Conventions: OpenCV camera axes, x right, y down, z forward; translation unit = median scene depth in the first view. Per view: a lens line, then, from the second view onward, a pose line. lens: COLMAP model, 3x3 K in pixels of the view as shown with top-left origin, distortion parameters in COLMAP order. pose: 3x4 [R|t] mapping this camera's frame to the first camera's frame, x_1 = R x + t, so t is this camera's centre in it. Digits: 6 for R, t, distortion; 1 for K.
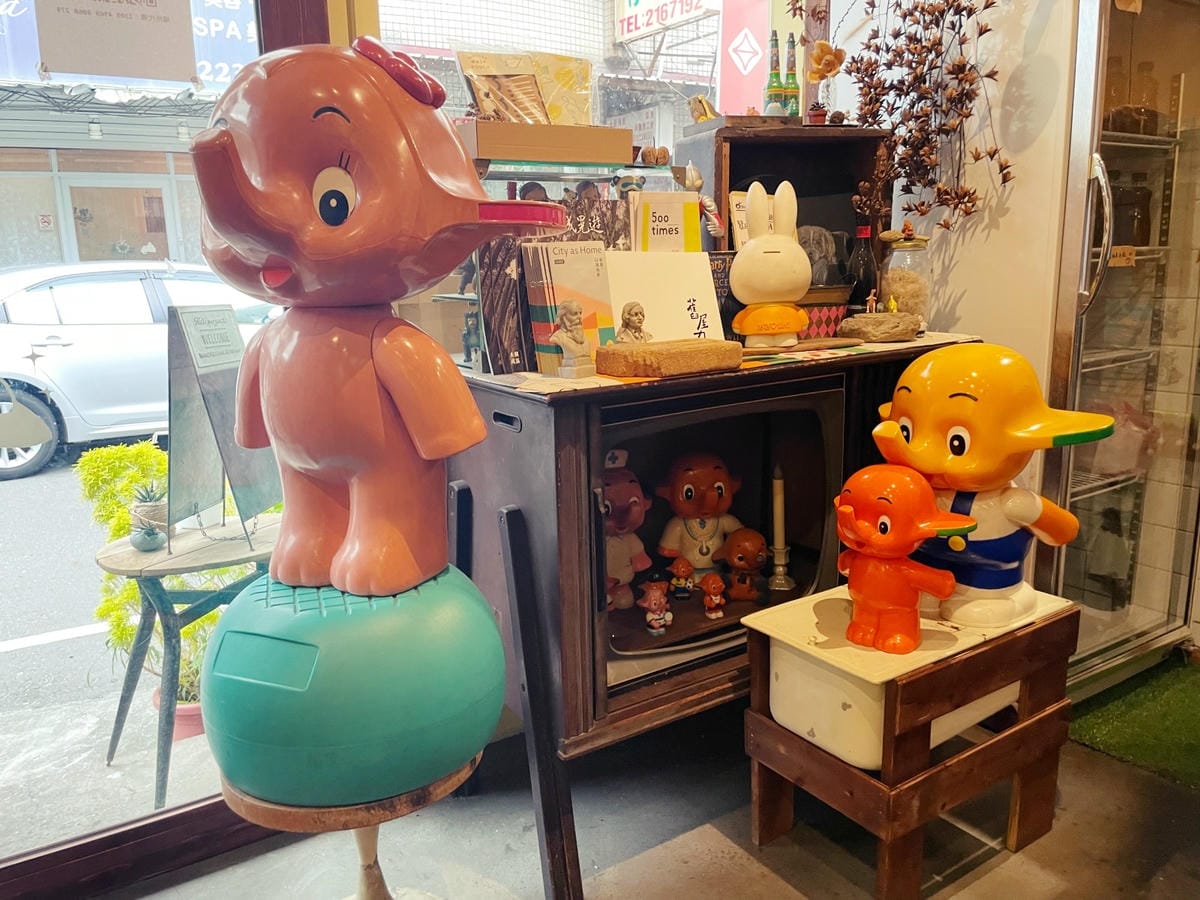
lens RADIAL K [[934.3, 0, 600.0], [0, 934.3, 450.0], [0, 0, 1]] dist [0.066248, -0.111277]
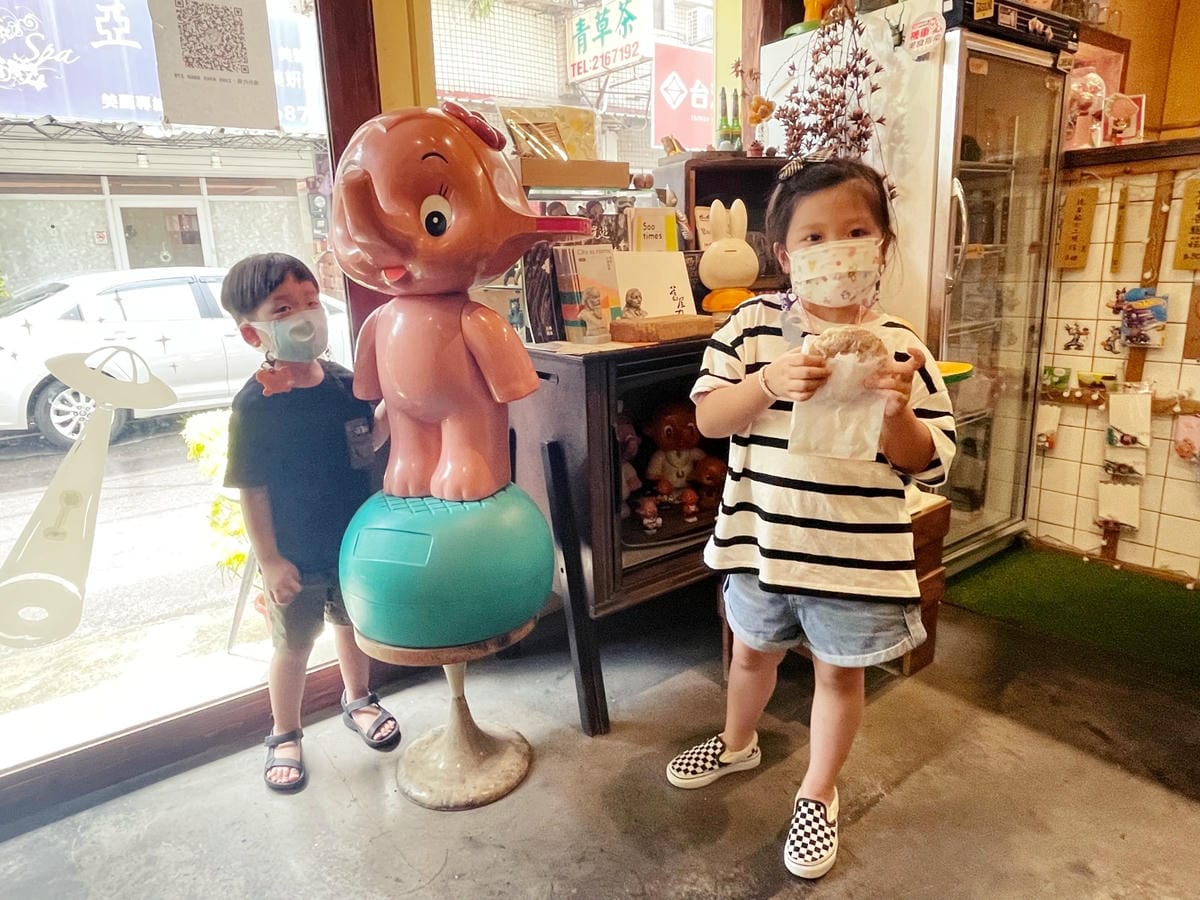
lens RADIAL K [[782.3, 0, 597.3], [0, 782.3, 436.8], [0, 0, 1]] dist [-0.000528, -0.025904]
pose [[0.997984, -0.027777, 0.057068, -0.076647], [0.026514, 0.999389, 0.022769, 0.027182], [-0.057666, -0.021210, 0.998111, -0.124424]]
